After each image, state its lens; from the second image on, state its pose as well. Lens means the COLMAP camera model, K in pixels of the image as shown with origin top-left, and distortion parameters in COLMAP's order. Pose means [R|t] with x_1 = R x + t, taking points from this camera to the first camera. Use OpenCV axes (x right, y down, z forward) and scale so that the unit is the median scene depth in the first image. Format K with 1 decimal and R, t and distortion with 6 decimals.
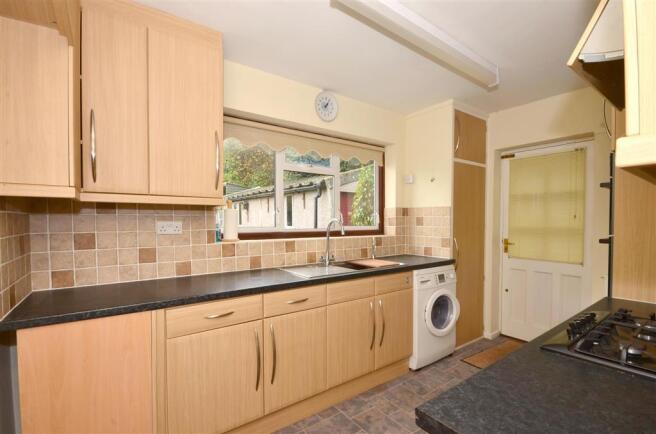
lens RADIAL K [[313.9, 0, 325.2], [0, 313.9, 226.0], [0, 0, 1]] dist [-0.001707, -0.000040]
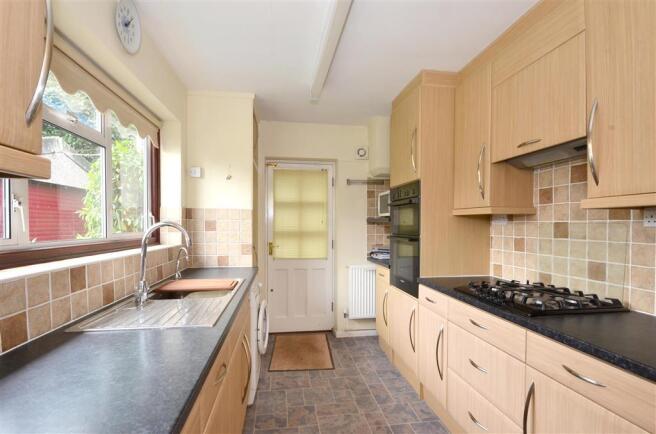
lens RADIAL K [[313.9, 0, 325.2], [0, 313.9, 226.0], [0, 0, 1]] dist [-0.001707, -0.000040]
pose [[0.448391, -0.000859, 0.893837, -0.296236], [0.013989, 0.999884, -0.006056, -0.004893], [-0.893728, 0.015219, 0.448351, 0.362764]]
